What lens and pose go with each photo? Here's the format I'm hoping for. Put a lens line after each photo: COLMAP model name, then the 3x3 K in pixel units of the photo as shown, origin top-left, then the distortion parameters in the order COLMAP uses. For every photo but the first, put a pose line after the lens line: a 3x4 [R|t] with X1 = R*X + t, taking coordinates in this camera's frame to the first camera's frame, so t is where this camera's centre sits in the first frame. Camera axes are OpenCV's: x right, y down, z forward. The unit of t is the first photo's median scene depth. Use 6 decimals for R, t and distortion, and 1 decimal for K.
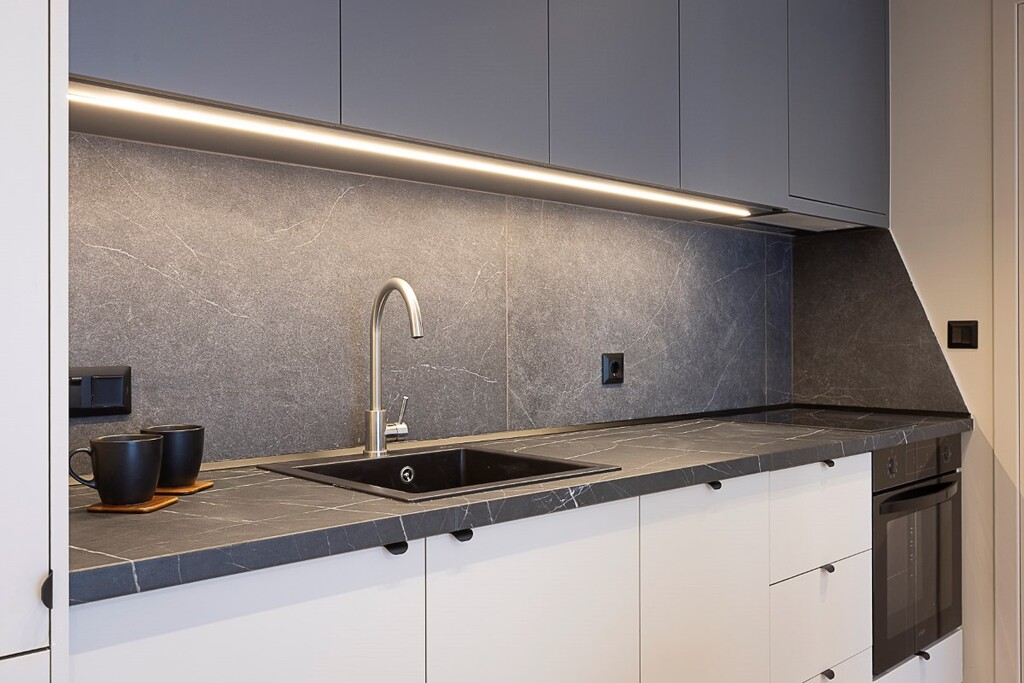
lens RADIAL K [[878.3, 0, 494.9], [0, 878.3, 340.7], [0, 0, 1]] dist [0.006210, 0.002571]
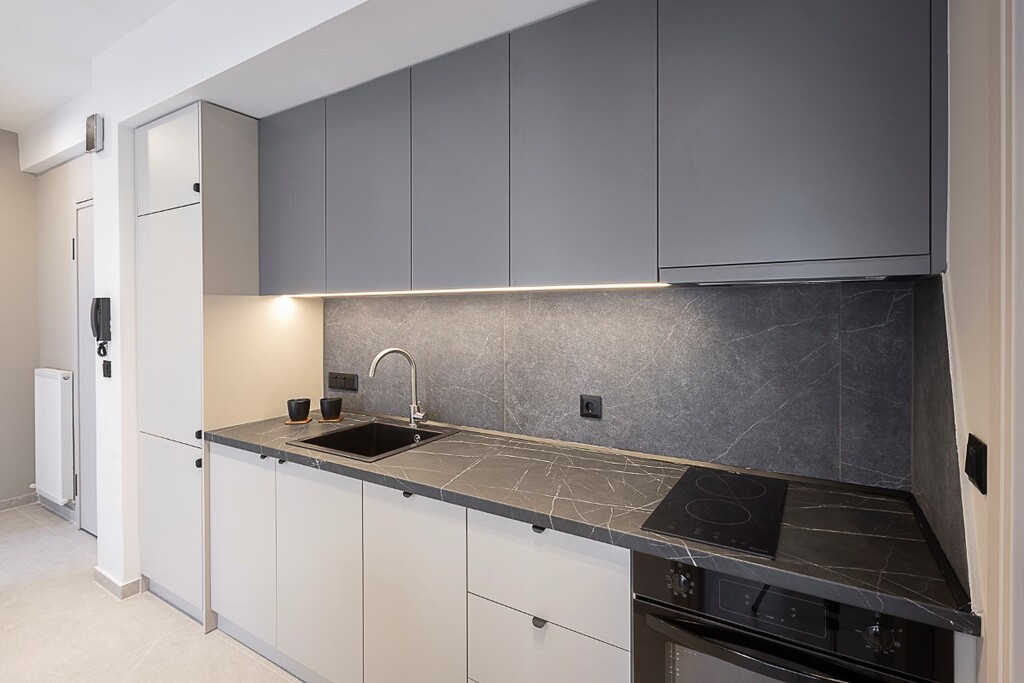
lens RADIAL K [[475.9, 0, 537.3], [0, 475.9, 318.3], [0, 0, 1]] dist [-0.002519, 0.000071]
pose [[0.306719, 0.013453, -0.951705, 0.858918], [0.000148, 0.999899, 0.014182, -0.122596], [0.951800, -0.004491, 0.306686, 0.738707]]
